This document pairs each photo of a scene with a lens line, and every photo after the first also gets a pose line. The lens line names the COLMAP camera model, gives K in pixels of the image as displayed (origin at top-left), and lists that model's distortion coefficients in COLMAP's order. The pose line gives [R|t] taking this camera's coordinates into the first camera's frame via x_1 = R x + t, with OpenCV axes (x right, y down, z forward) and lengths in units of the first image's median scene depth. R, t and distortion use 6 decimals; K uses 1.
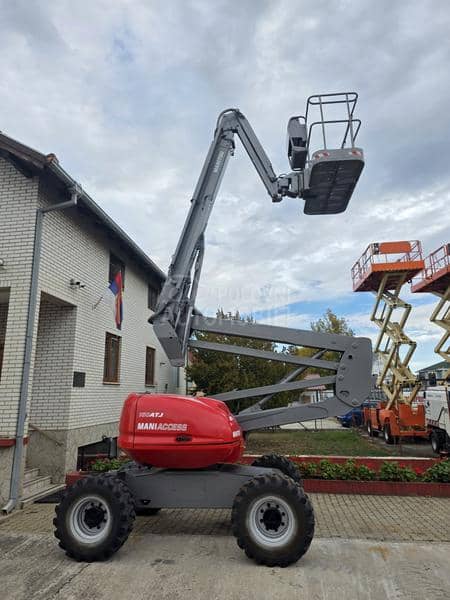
lens RADIAL K [[402.1, 0, 226.4], [0, 402.1, 301.1], [0, 0, 1]] dist [0.067057, -0.059283]
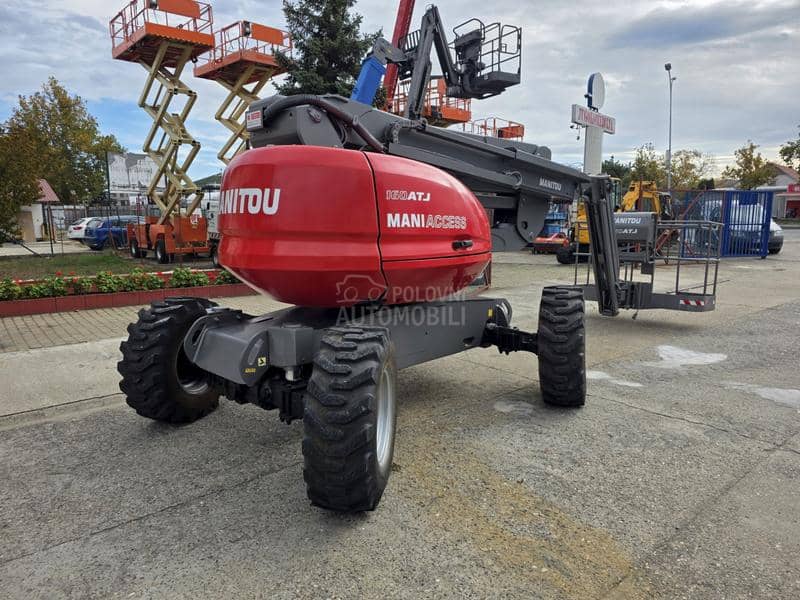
lens RADIAL K [[536.1, 0, 402.9], [0, 536.1, 293.9], [0, 0, 1]] dist [0.067057, -0.059283]
pose [[0.683712, -0.095589, 0.723464, -0.144198], [-0.170044, 0.943225, 0.285327, 0.016049], [-0.709664, -0.318102, 0.628640, -0.134442]]
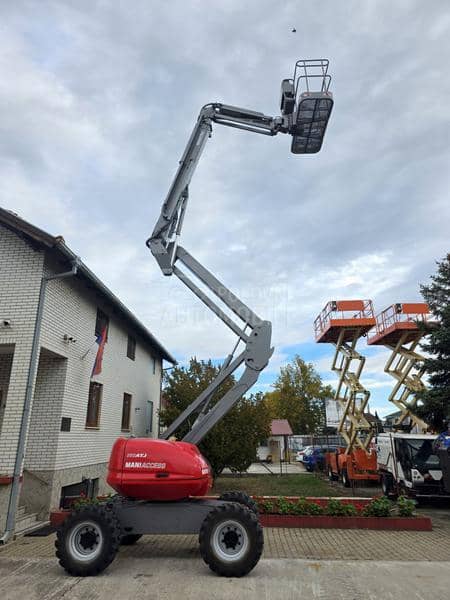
lens RADIAL K [[402.1, 0, 222.4], [0, 402.1, 303.1], [0, 0, 1]] dist [0.067057, -0.059283]
pose [[0.998092, 0.026600, 0.055725, -0.003300], [-0.021082, 0.995024, -0.097375, -0.045868], [-0.058038, 0.096015, 0.993686, -0.200629]]
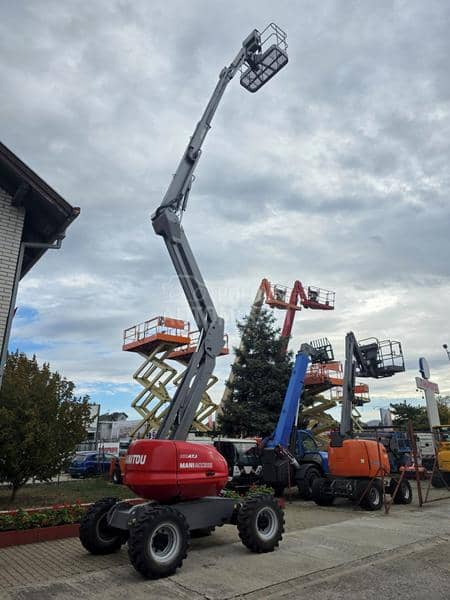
lens RADIAL K [[402.1, 0, 226.9], [0, 402.1, 298.6], [0, 0, 1]] dist [0.067057, -0.059283]
pose [[0.691792, 0.248555, 0.677971, -0.740681], [-0.162554, 0.968397, -0.189163, 0.008429], [-0.703563, 0.020655, 0.710333, -0.025259]]
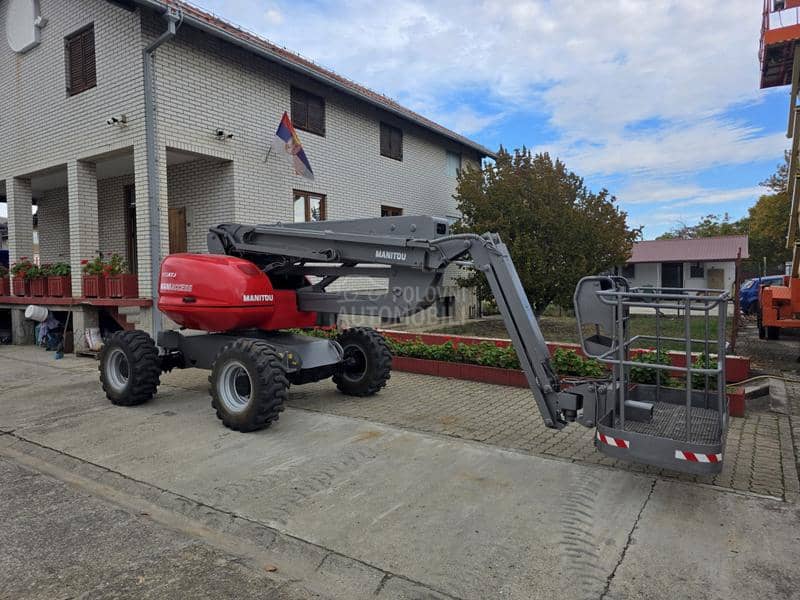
lens RADIAL K [[536.1, 0, 394.5], [0, 536.1, 293.0], [0, 0, 1]] dist [0.067057, -0.059283]
pose [[0.889296, 0.021132, -0.456843, 0.550541], [0.100753, 0.965336, 0.240781, 0.049639], [0.446095, -0.260154, 0.856341, 0.106567]]
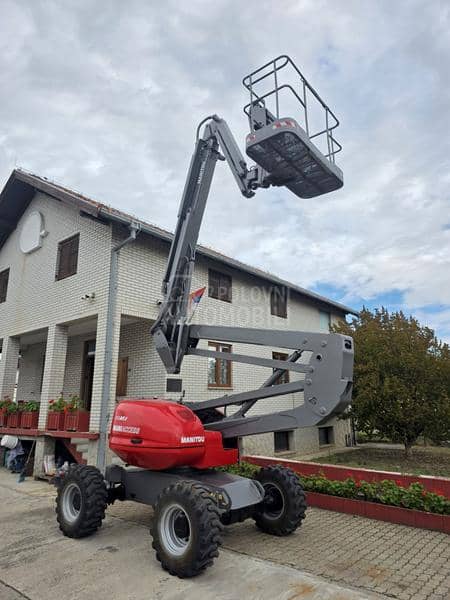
lens RADIAL K [[402.1, 0, 226.7], [0, 402.1, 300.4], [0, 0, 1]] dist [0.067057, -0.059283]
pose [[0.838852, -0.121772, -0.530564, 0.462535], [0.115943, 0.992262, -0.044426, 0.025890], [0.531869, -0.024249, 0.846480, 0.135932]]
